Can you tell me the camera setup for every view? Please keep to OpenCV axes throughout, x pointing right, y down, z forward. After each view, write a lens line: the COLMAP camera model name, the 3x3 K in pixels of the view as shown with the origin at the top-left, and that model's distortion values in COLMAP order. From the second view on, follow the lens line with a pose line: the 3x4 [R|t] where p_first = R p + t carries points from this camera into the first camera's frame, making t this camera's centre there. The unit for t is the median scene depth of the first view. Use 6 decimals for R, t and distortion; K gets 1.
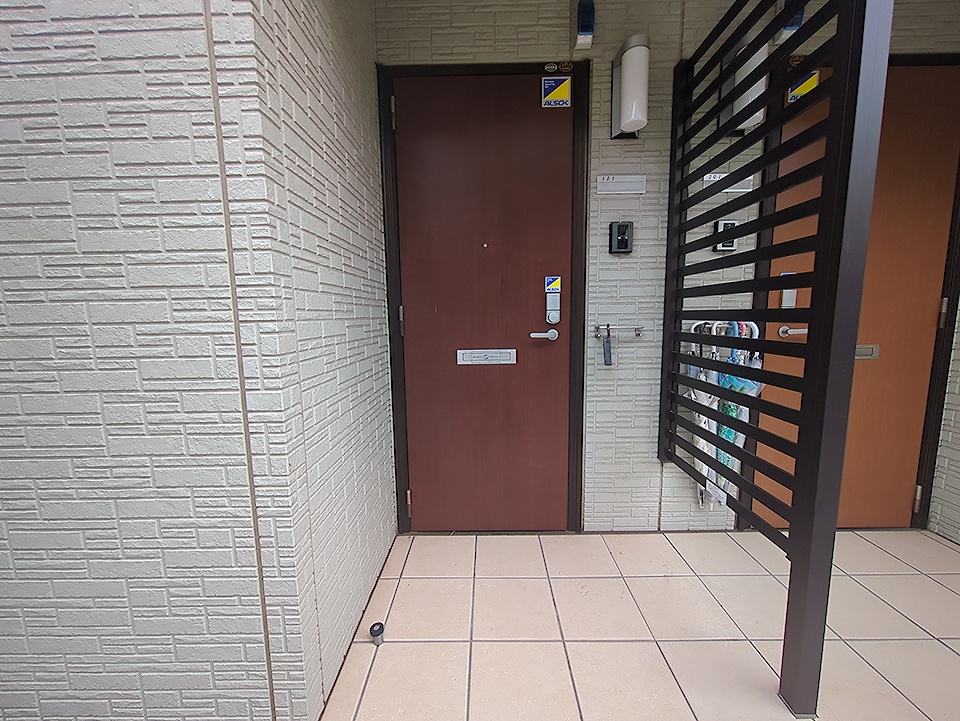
lens RADIAL K [[376.1, 0, 481.0], [0, 376.1, 362.6], [0, 0, 1]] dist [-0.002700, -0.000019]
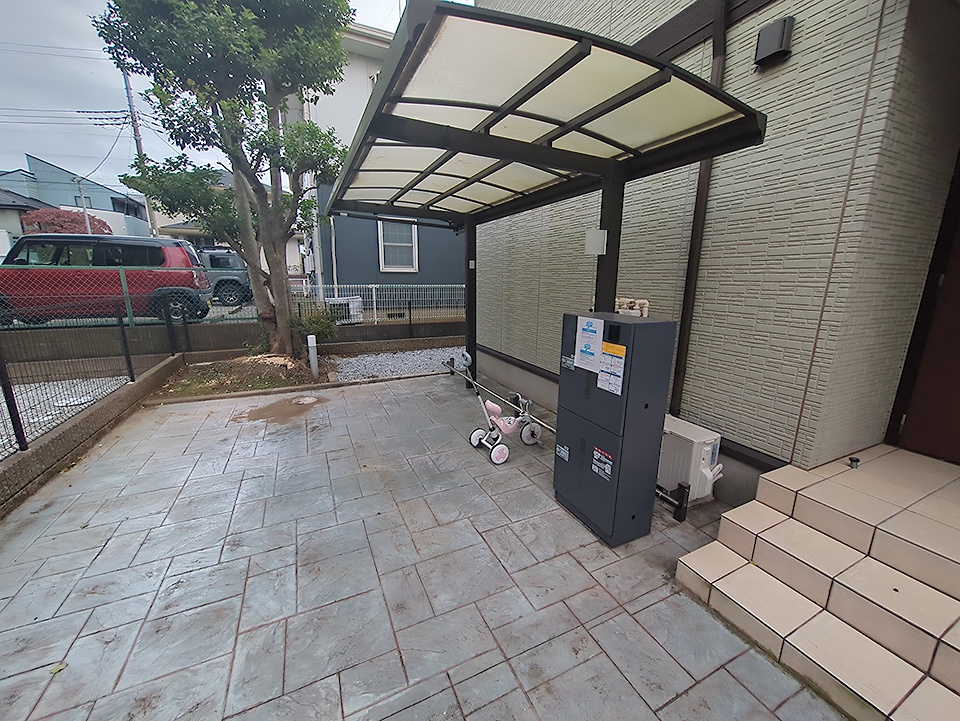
lens RADIAL K [[376.1, 0, 478.2], [0, 376.1, 363.5], [0, 0, 1]] dist [-0.002700, -0.000019]
pose [[0.435316, 0.217989, -0.873488, 0.602693], [-0.127252, 0.975400, 0.180004, 0.254991], [0.891239, 0.032795, 0.452347, -2.110595]]
